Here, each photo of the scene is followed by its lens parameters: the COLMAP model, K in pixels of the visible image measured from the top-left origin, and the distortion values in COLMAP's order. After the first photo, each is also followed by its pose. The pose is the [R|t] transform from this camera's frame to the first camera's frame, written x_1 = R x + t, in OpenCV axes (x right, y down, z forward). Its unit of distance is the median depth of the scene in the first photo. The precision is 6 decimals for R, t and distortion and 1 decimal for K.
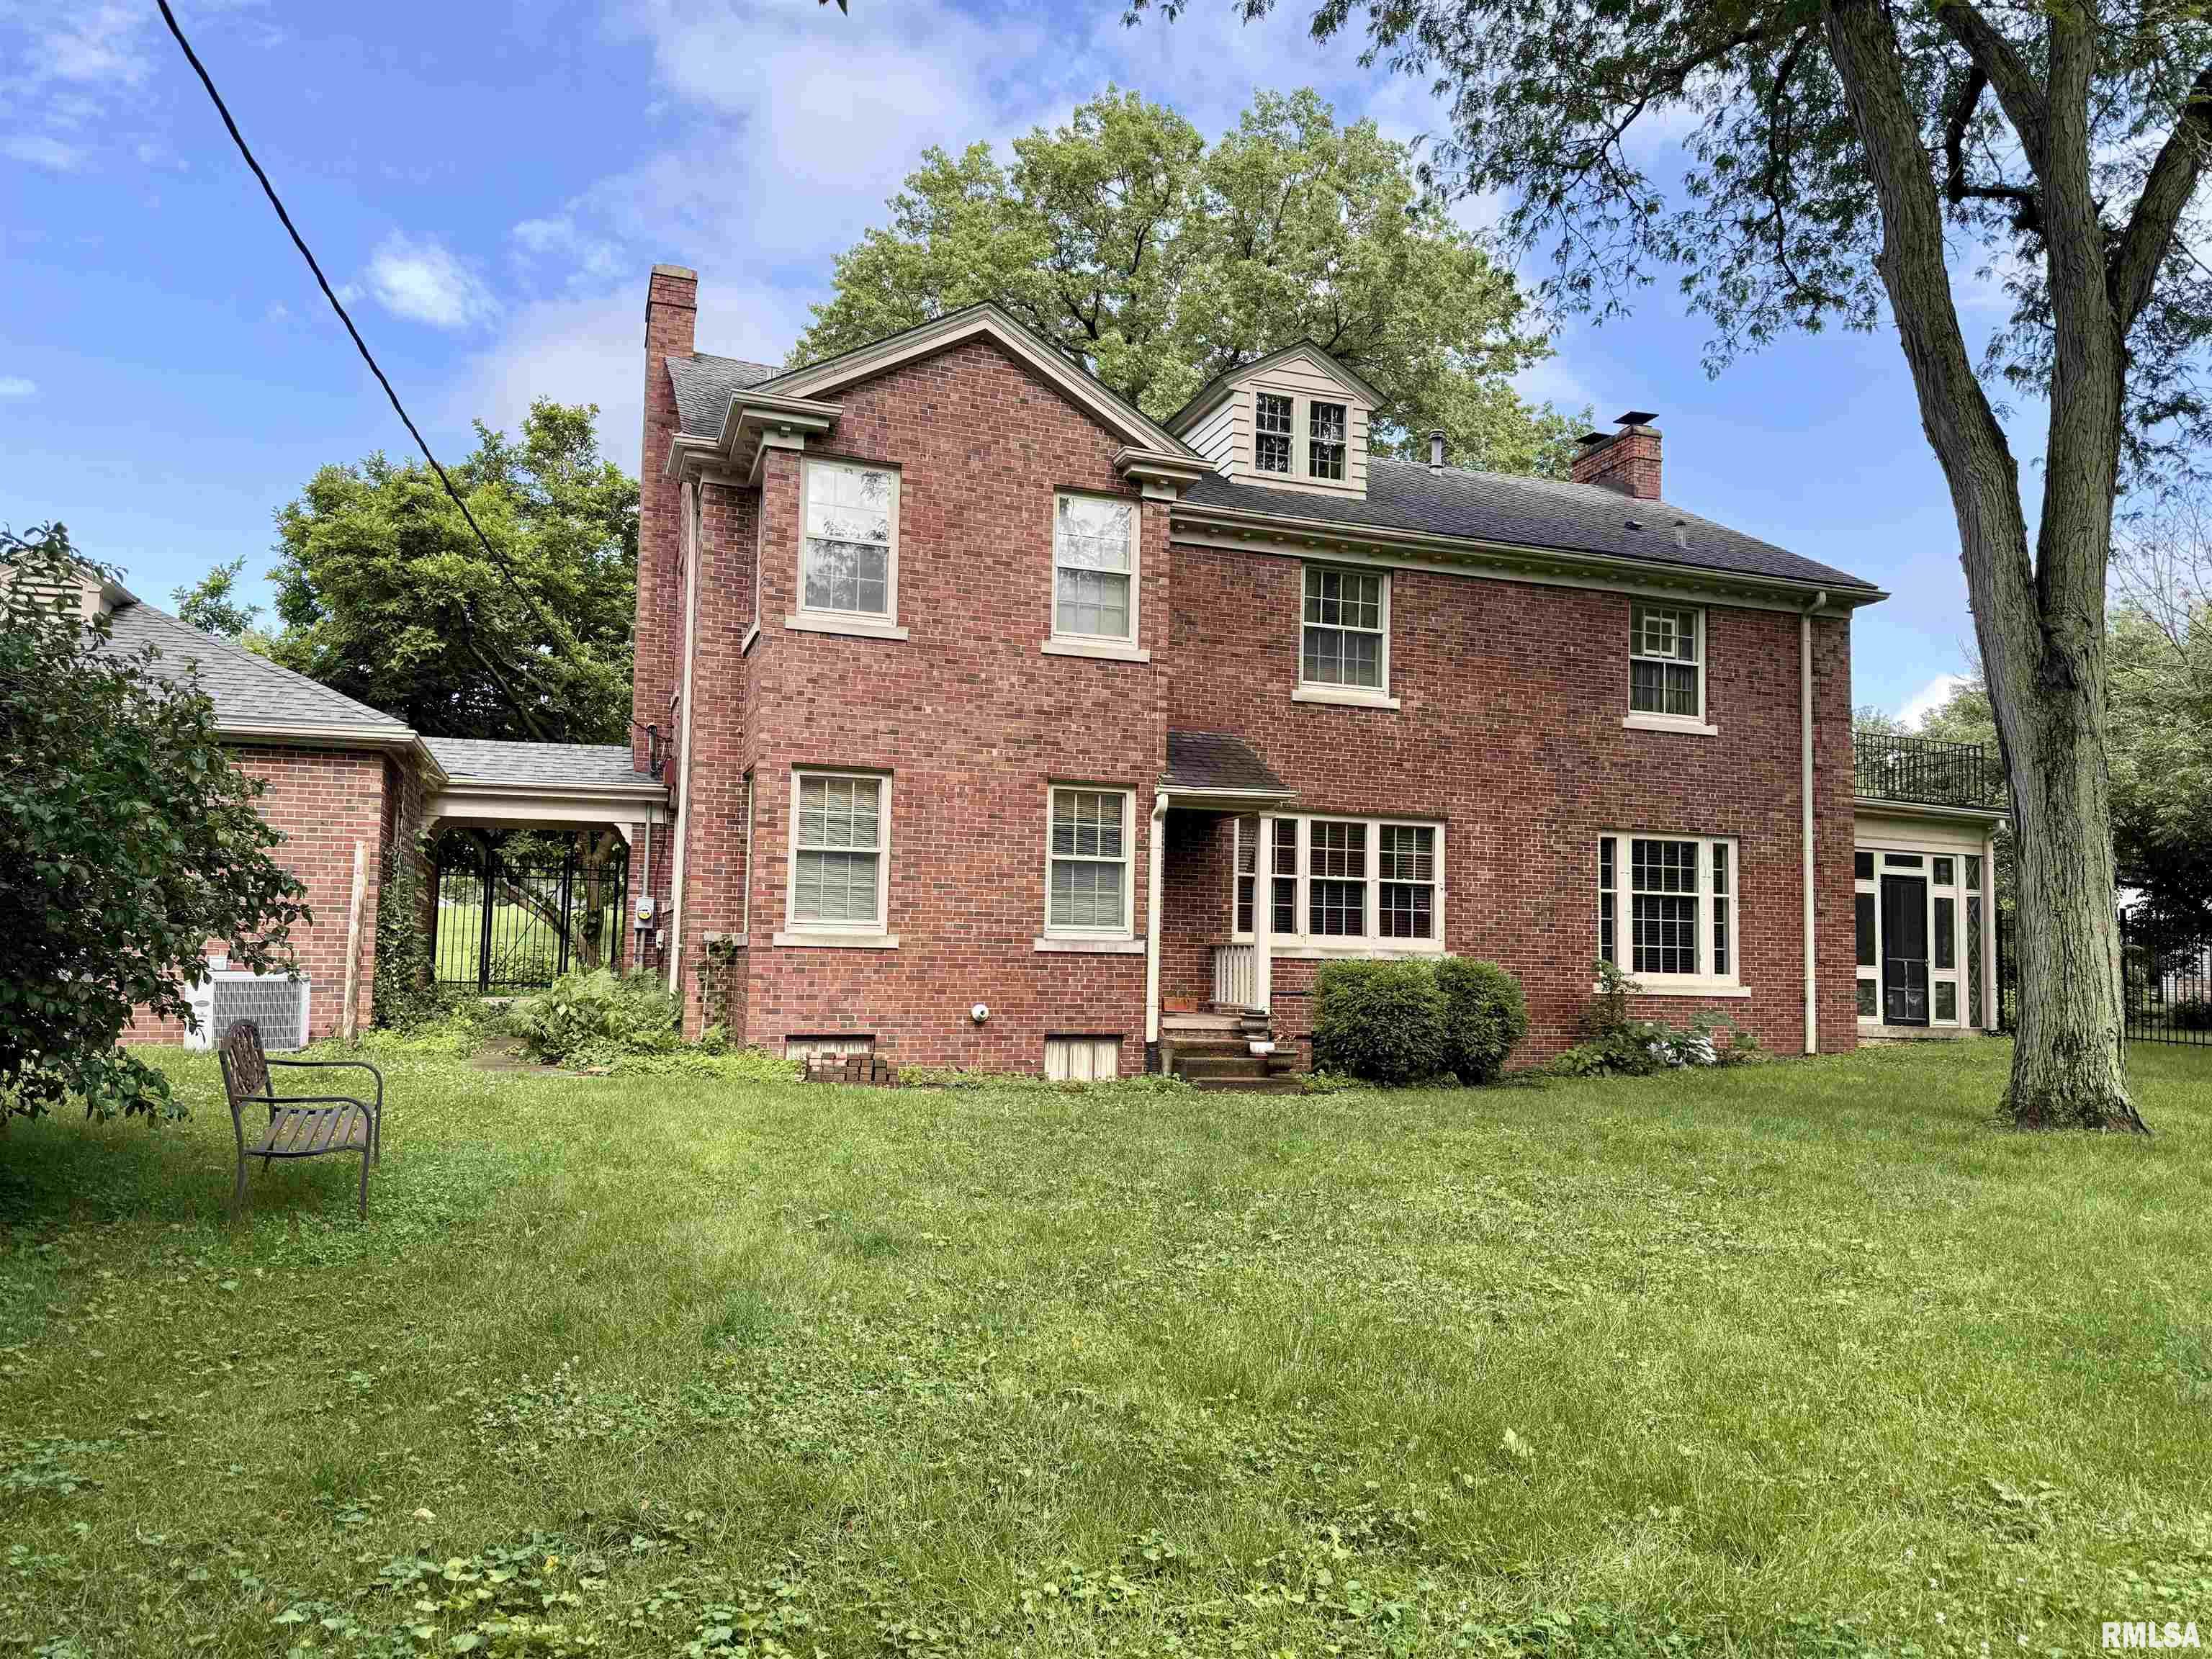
lens RADIAL K [[1523.2, 0, 1106.0], [0, 1523.2, 829.5], [0, 0, 1]] dist [0.164920, -0.218304]
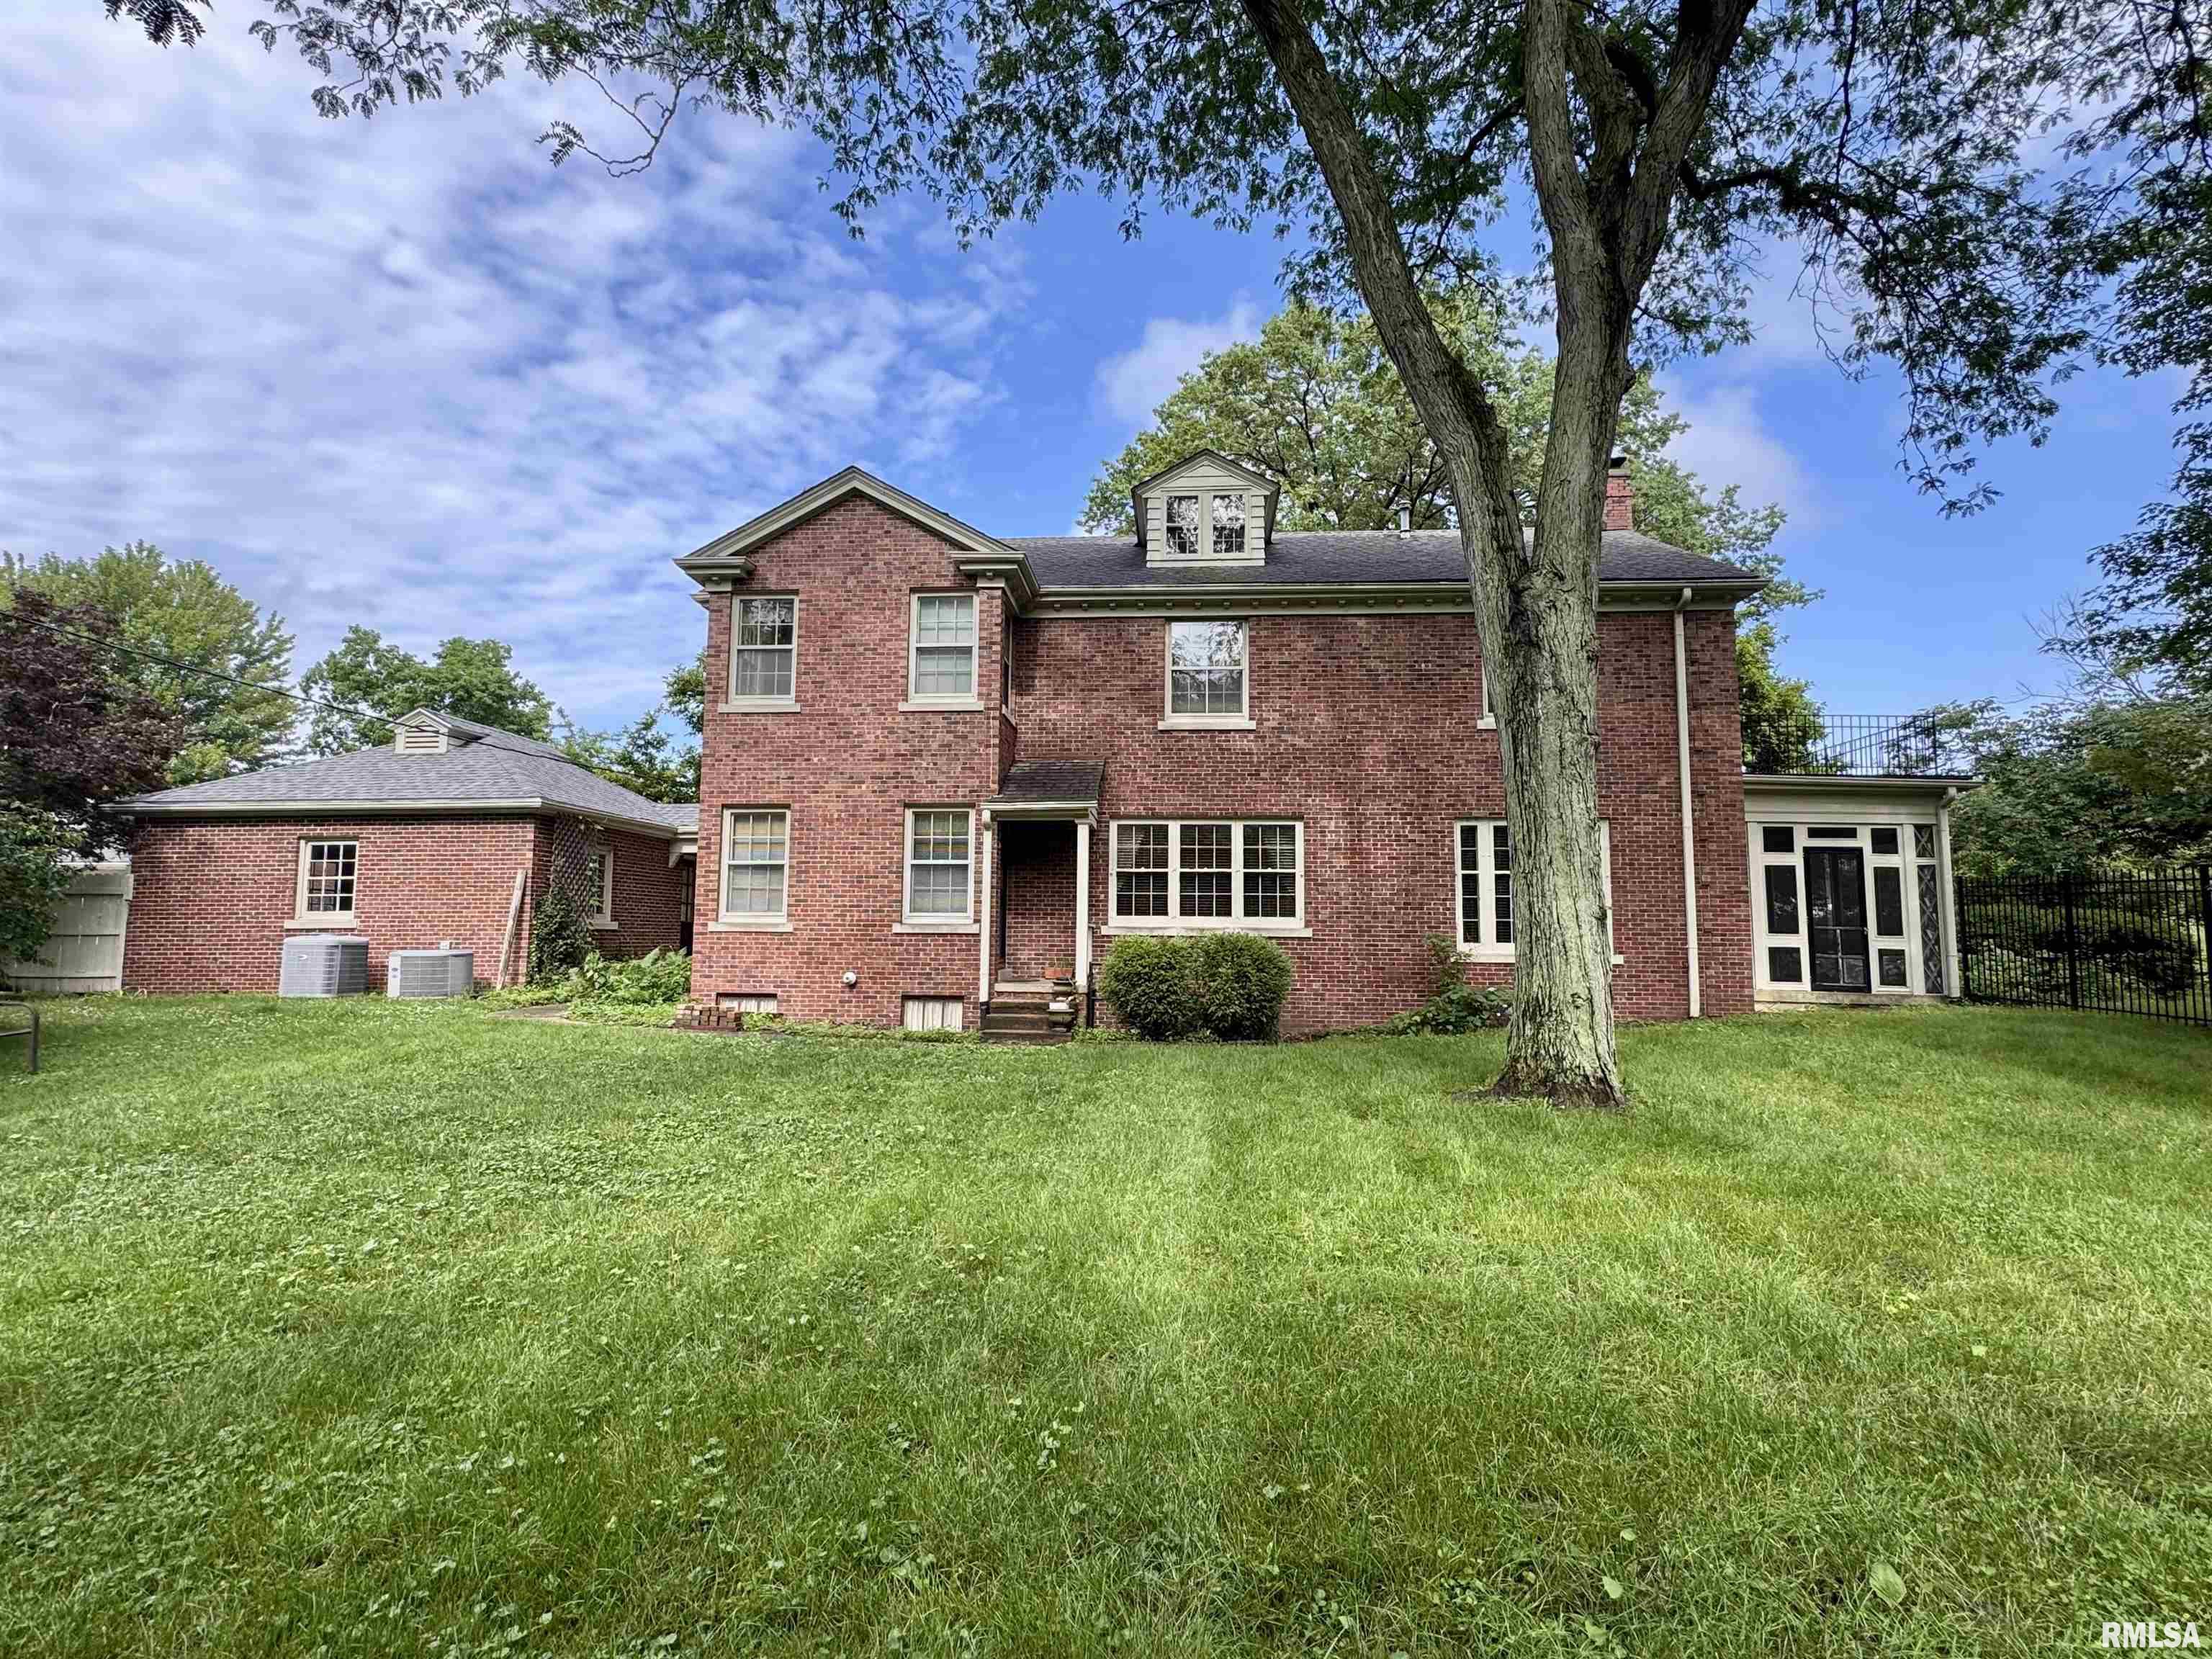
lens RADIAL K [[1046.1, 0, 1106.0], [0, 1046.1, 829.5], [0, 0, 1]] dist [0.001517, 0.015266]
pose [[0.911539, -0.054030, -0.407648, 0.436670], [0.044400, 0.998467, -0.033055, 0.023939], [0.408809, 0.012031, 0.912541, 0.204360]]
